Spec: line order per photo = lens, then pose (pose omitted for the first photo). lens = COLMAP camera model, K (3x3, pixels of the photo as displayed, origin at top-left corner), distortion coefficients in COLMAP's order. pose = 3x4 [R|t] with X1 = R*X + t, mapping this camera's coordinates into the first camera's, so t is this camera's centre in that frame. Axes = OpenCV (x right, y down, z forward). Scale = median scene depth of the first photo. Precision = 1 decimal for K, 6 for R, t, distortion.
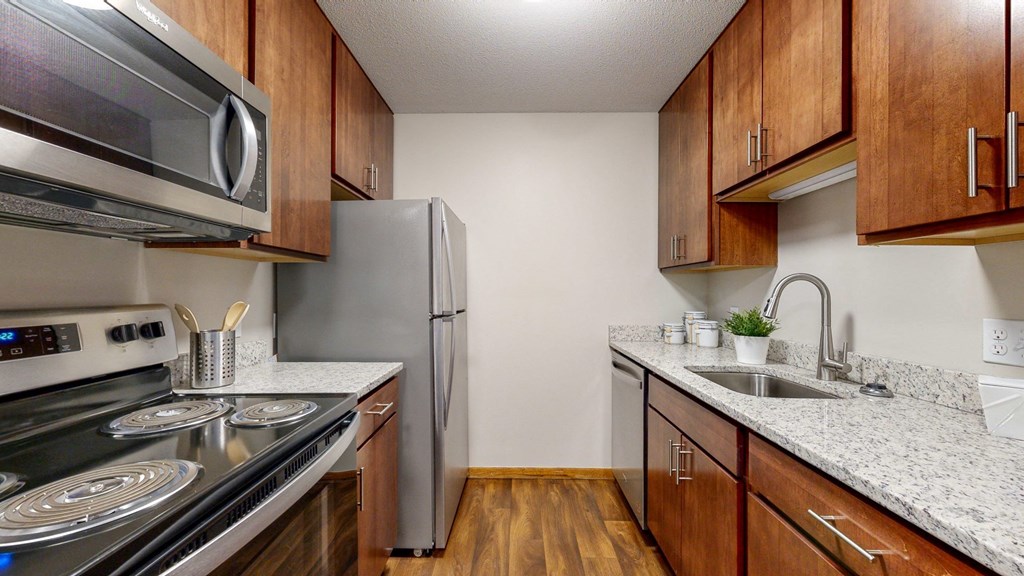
lens RADIAL K [[369.6, 0, 511.0], [0, 369.6, 289.5], [0, 0, 1]] dist [0.001509, 0.000152]
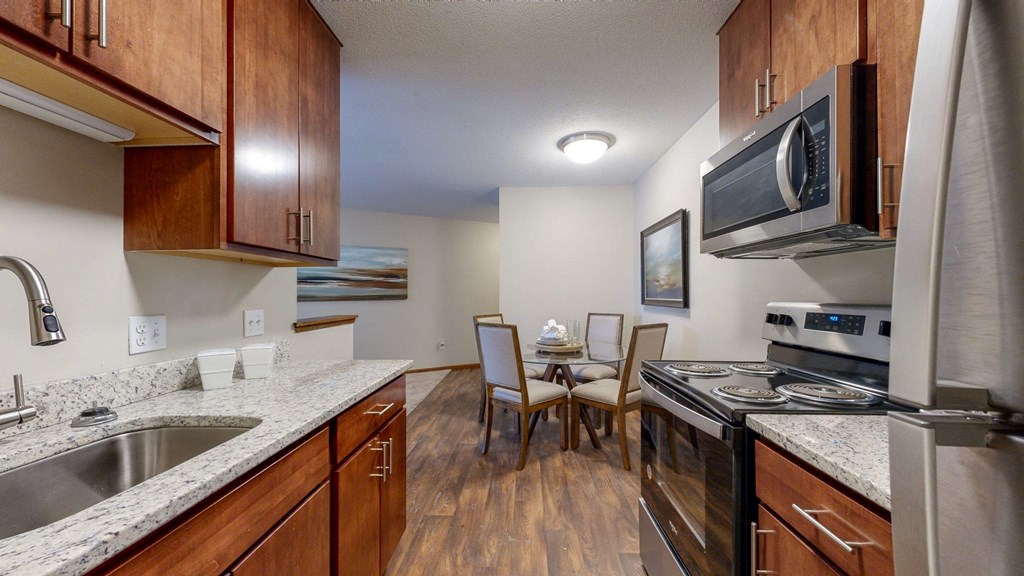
lens RADIAL K [[369.6, 0, 509.3], [0, 369.6, 292.9], [0, 0, 1]] dist [0.001509, 0.000152]
pose [[-0.999481, 0.003388, -0.032023, 0.141328], [0.003860, 0.999885, -0.014696, 0.023977], [0.031969, -0.014812, -0.999379, 2.213891]]
